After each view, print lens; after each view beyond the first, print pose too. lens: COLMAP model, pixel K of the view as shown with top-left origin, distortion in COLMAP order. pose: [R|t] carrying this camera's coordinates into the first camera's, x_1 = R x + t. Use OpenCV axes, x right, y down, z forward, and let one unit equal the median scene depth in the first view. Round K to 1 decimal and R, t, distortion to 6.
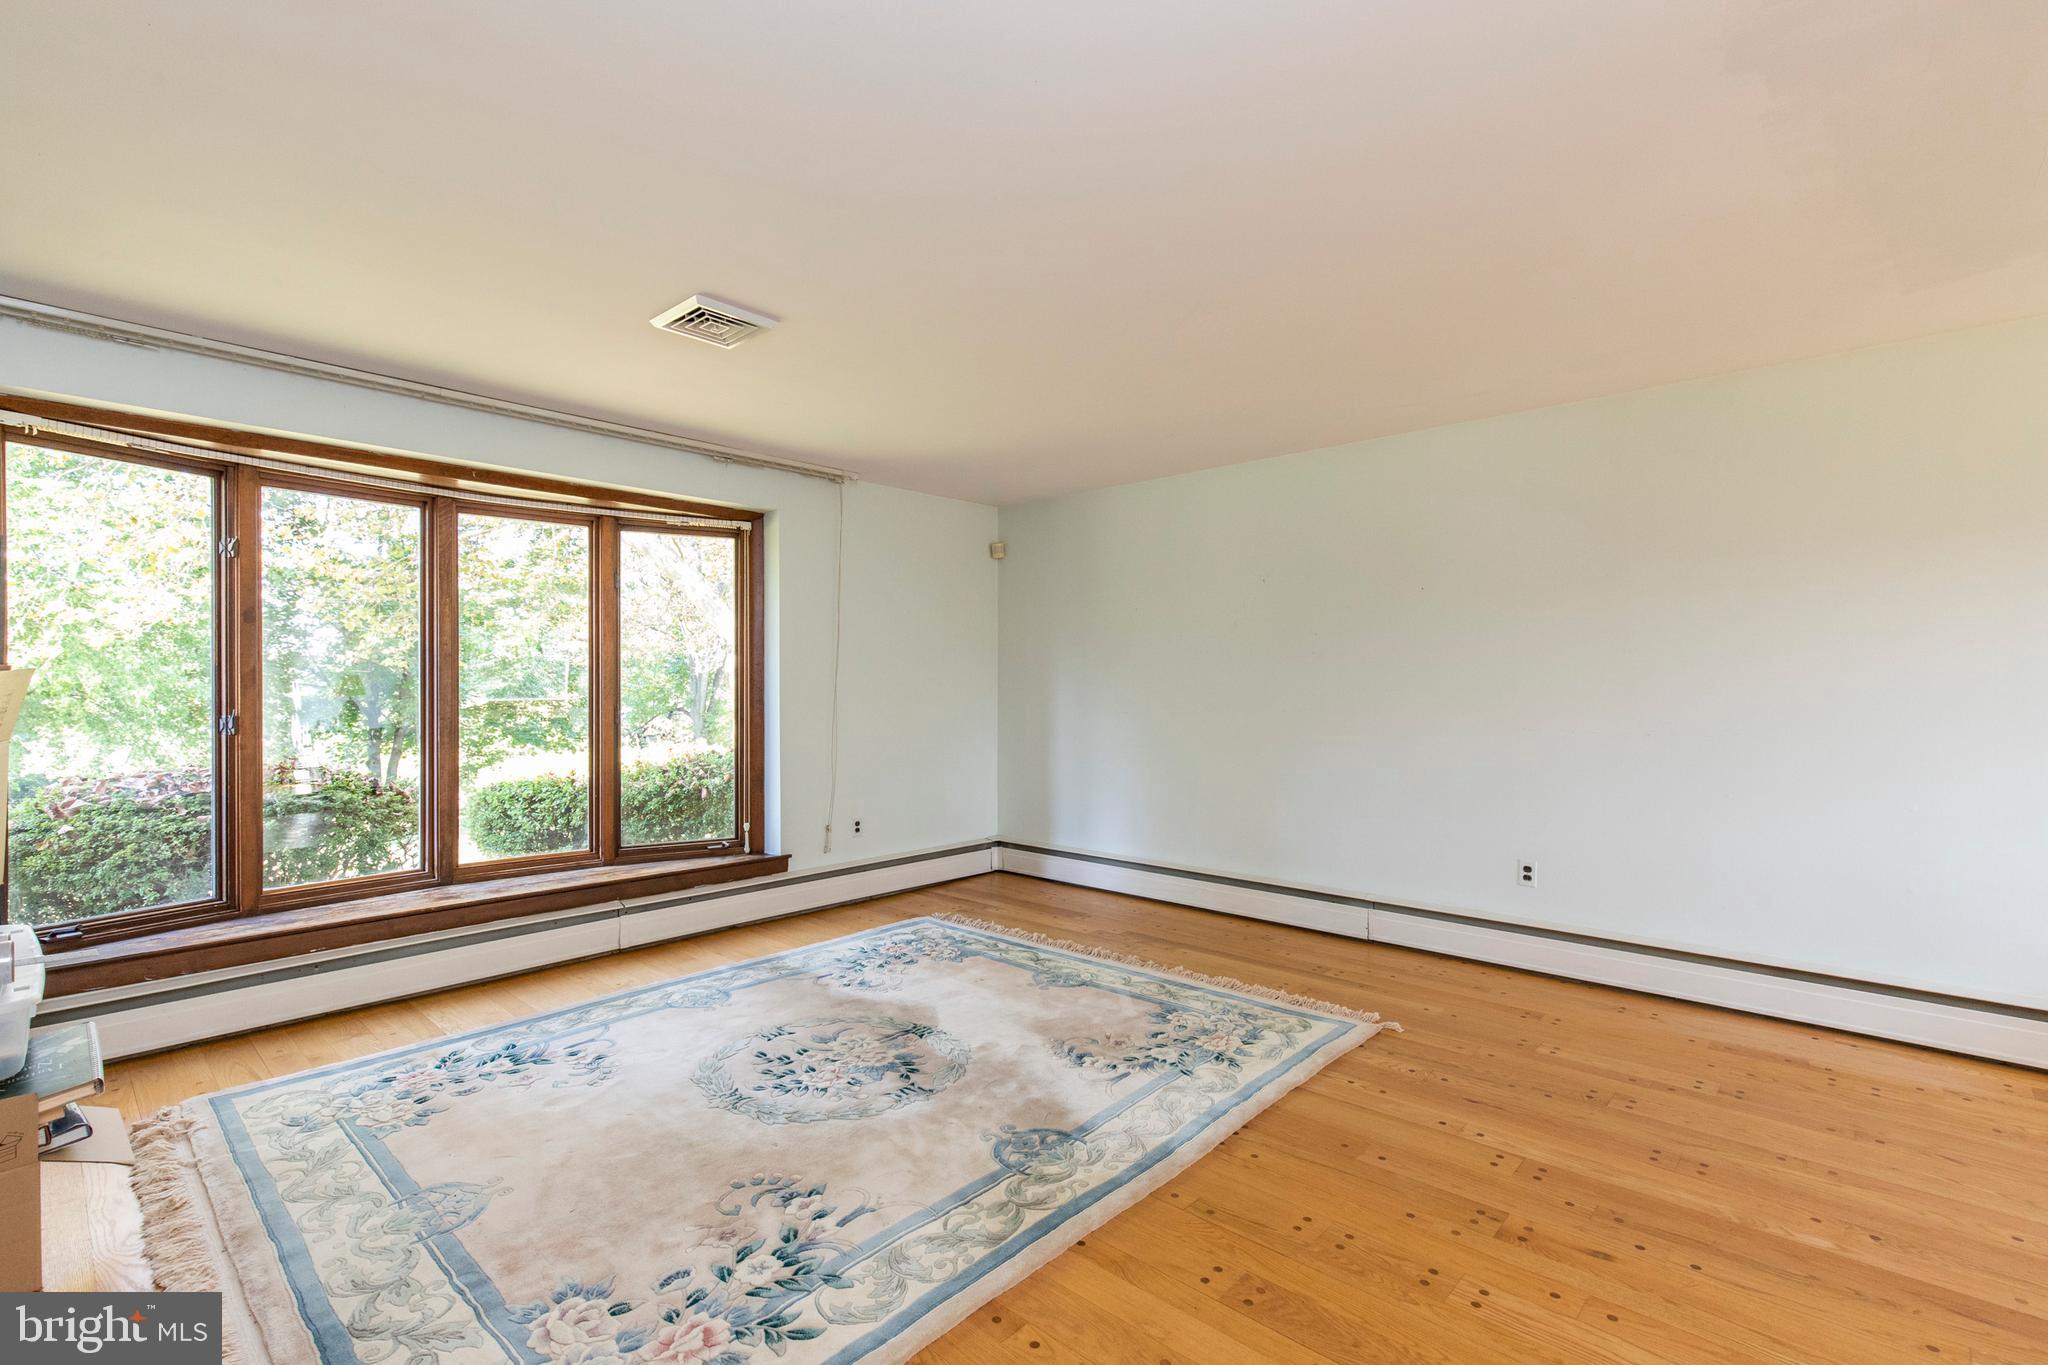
lens RADIAL K [[921.3, 0, 1024.0], [0, 921.3, 682.5], [0, 0, 1]] dist [0.000432, 0.000074]
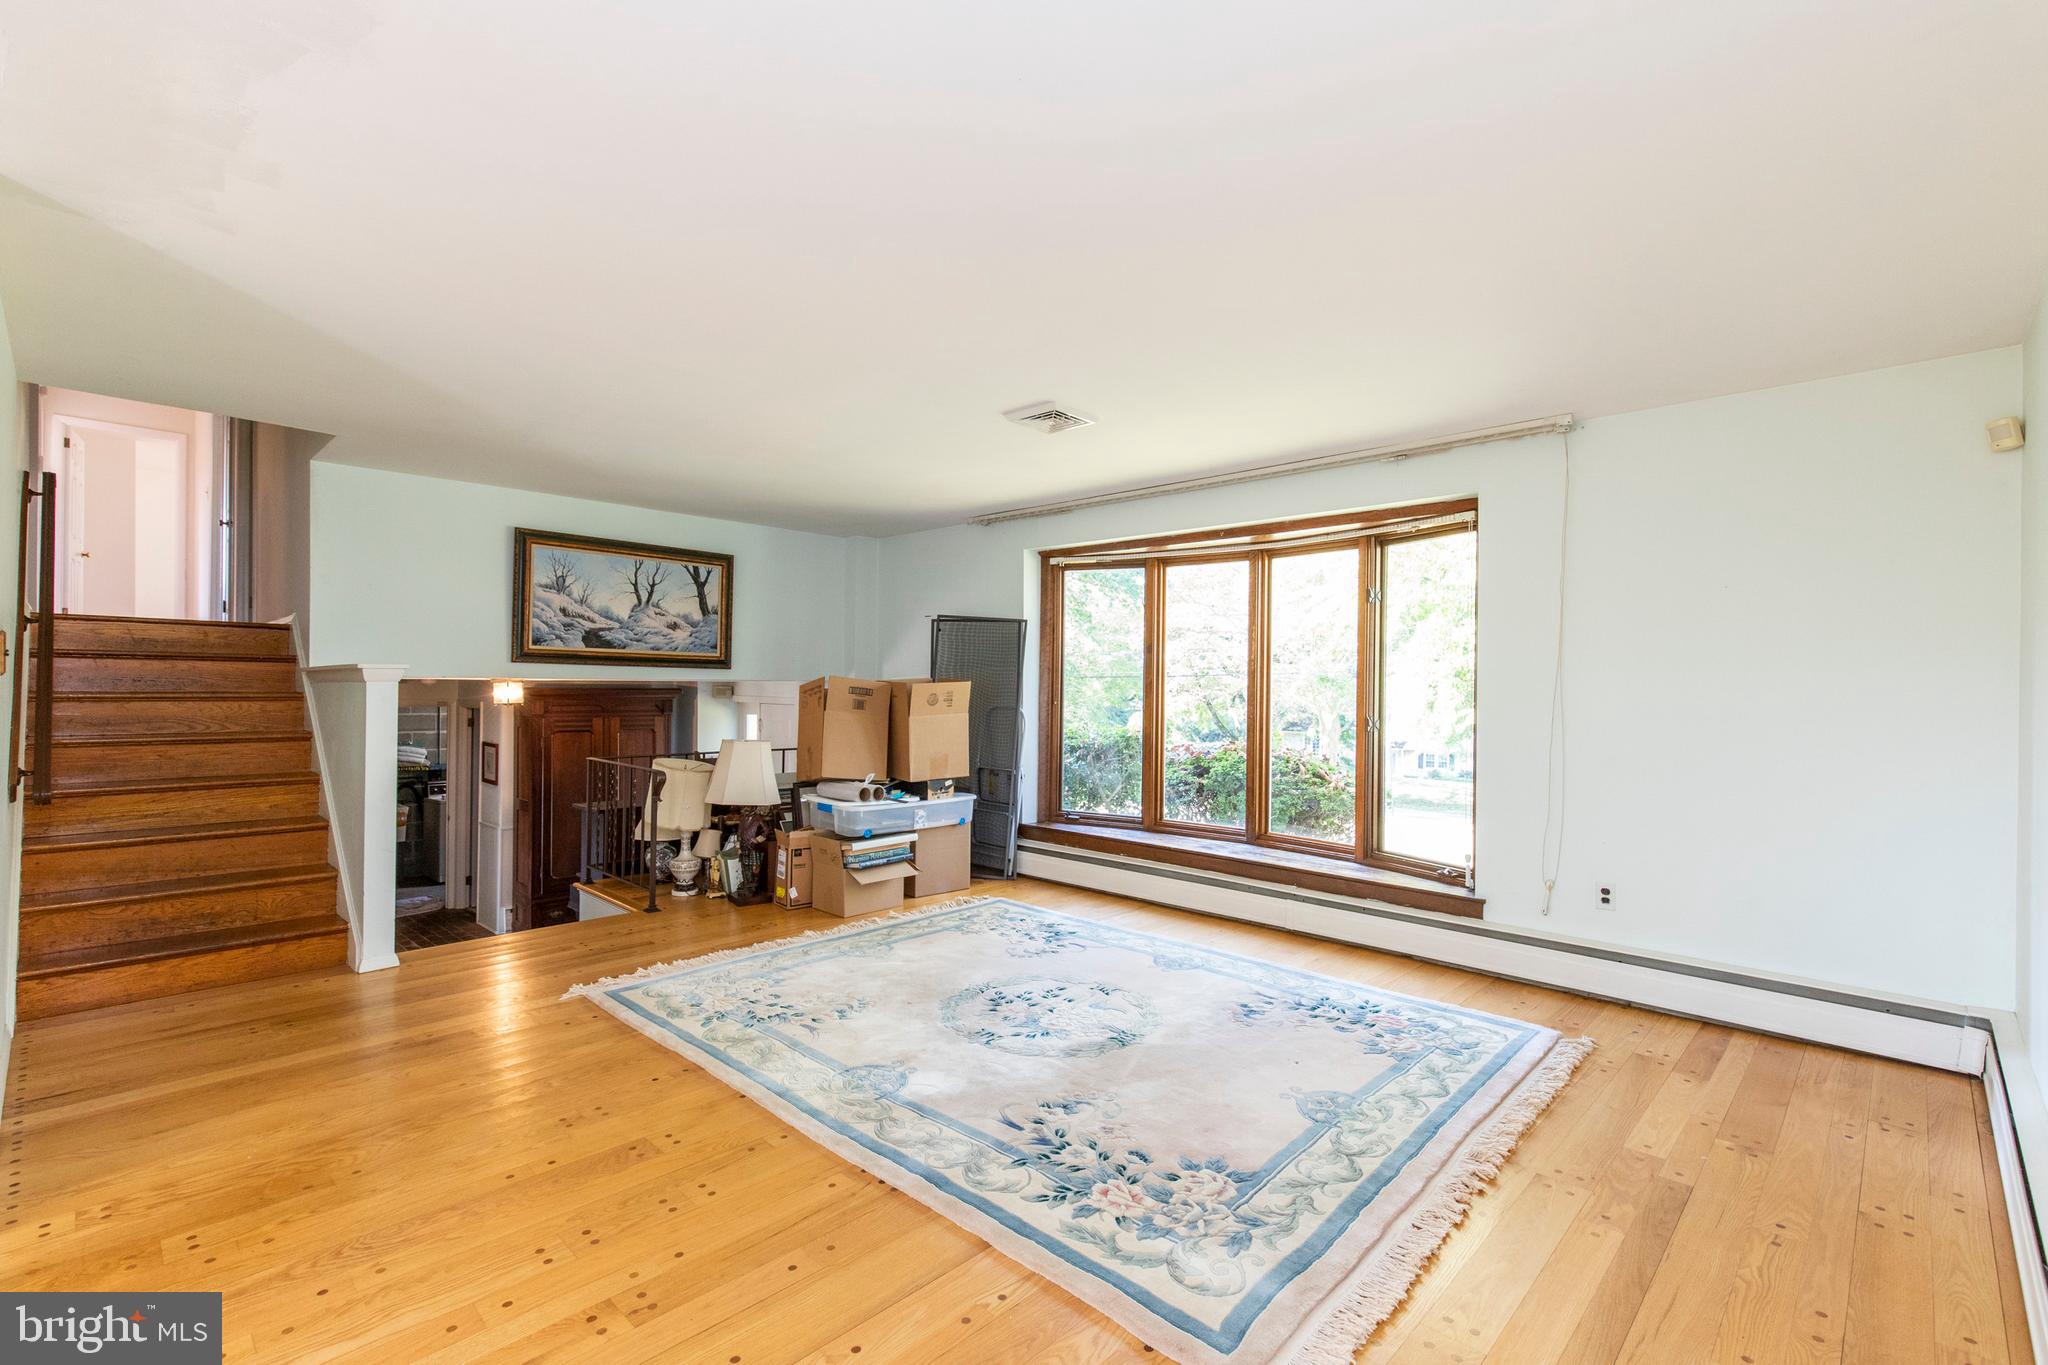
lens RADIAL K [[923.8, 0, 1019.9], [0, 923.8, 680.2], [0, 0, 1]] dist [0.003997, -0.000063]
pose [[-0.023562, -0.004105, -0.999714, 0.739523], [-0.009960, 0.999943, -0.003871, -0.006538], [0.999673, 0.009866, -0.023602, 0.740364]]
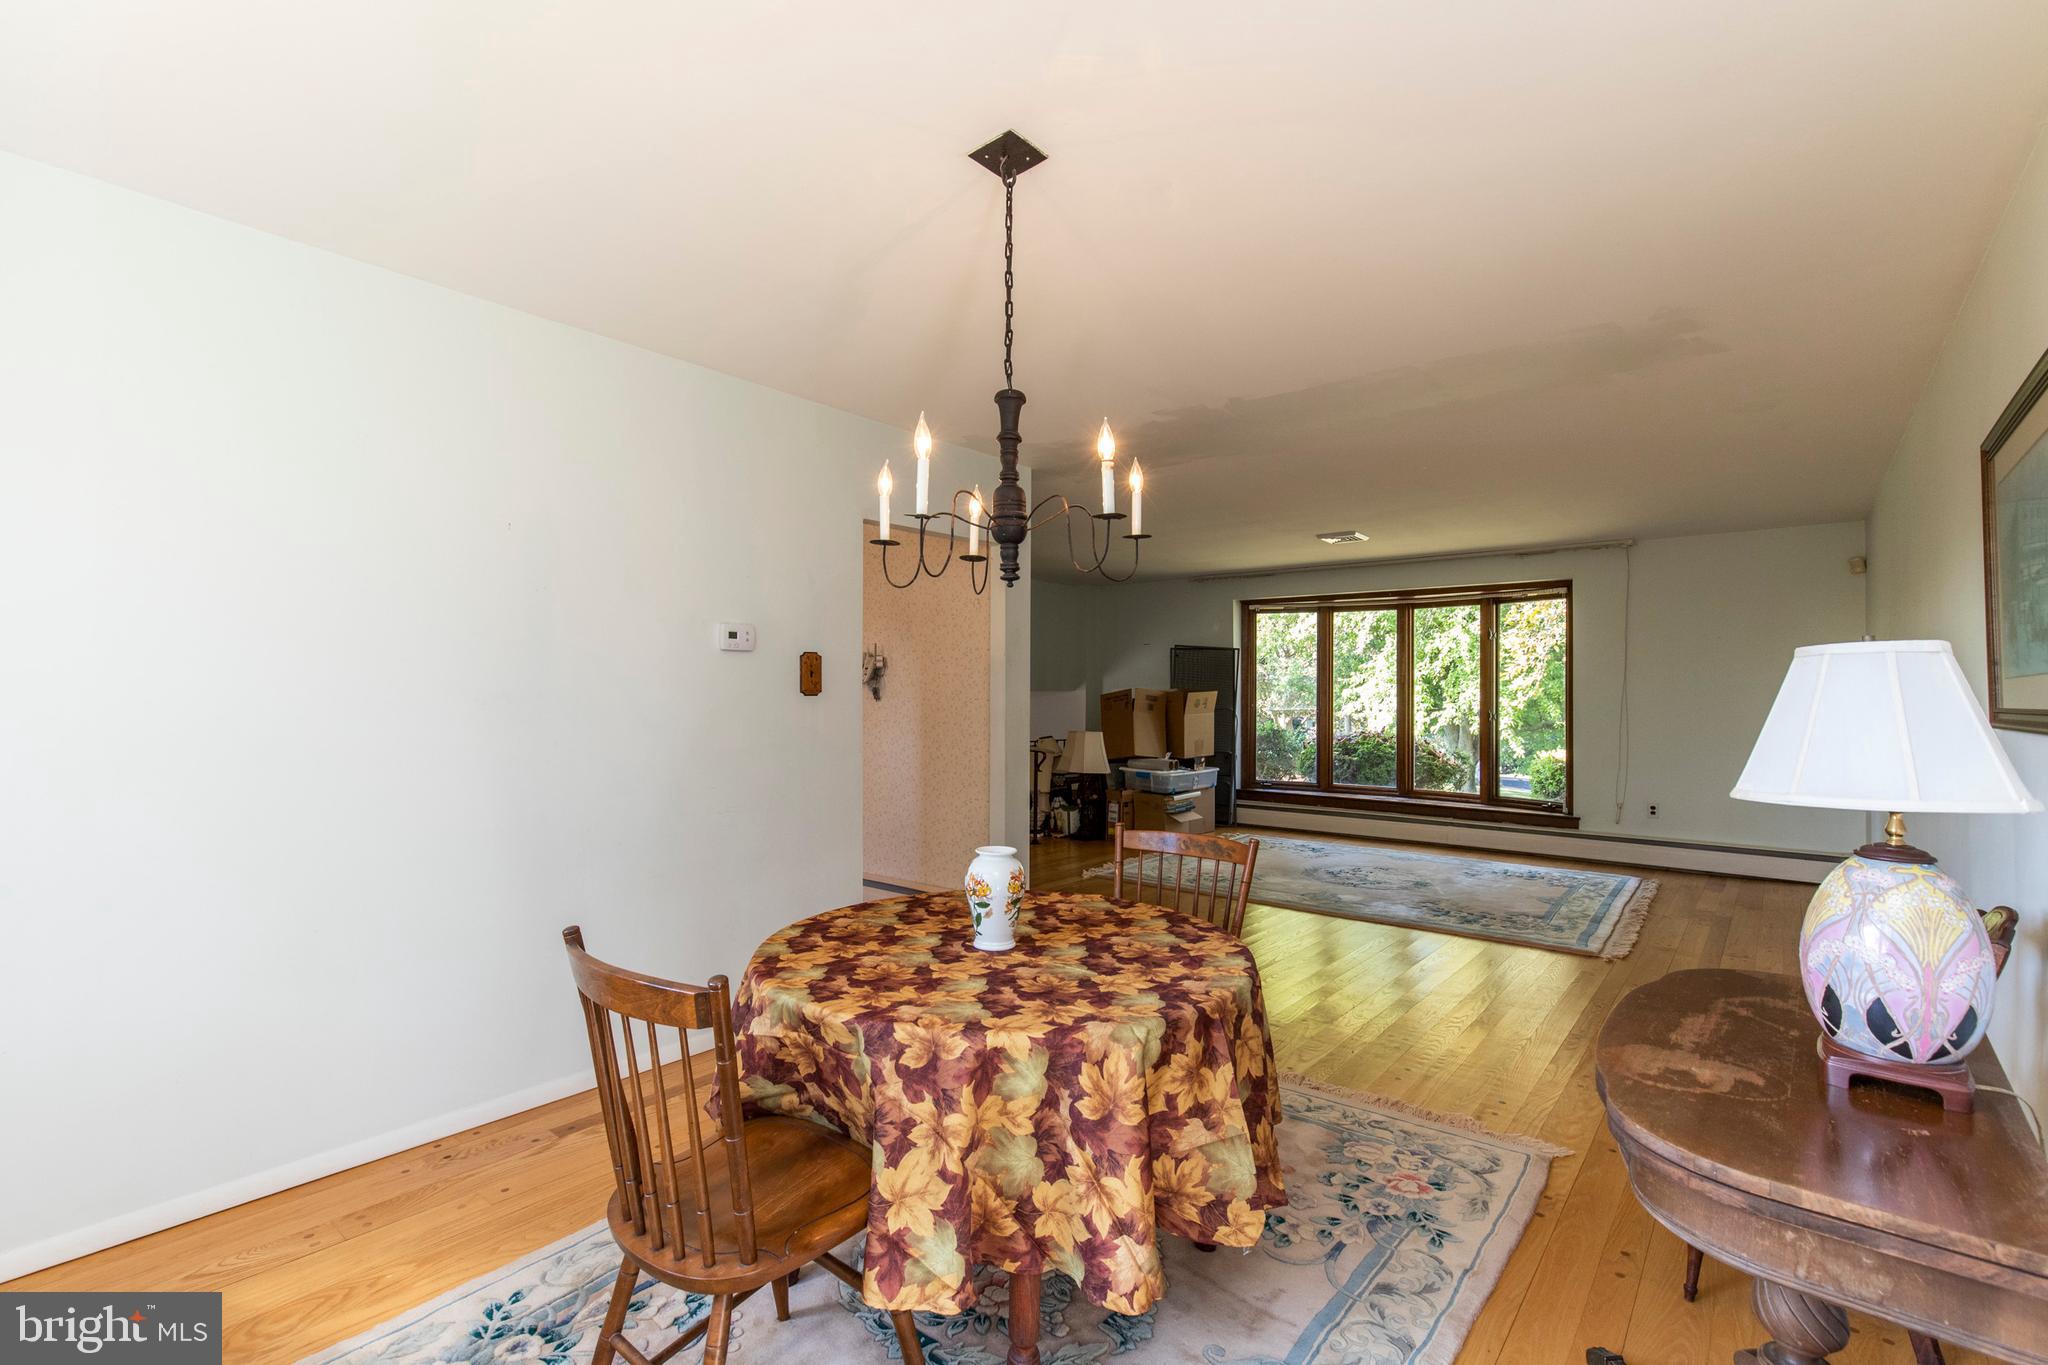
lens RADIAL K [[921.3, 0, 1024.0], [0, 921.3, 682.5], [0, 0, 1]] dist [0.000432, 0.000074]
pose [[0.050540, -0.005775, -0.998705, 1.406806], [-0.003409, 0.999976, -0.005955, -0.015218], [0.998716, 0.003706, 0.050519, 0.080649]]
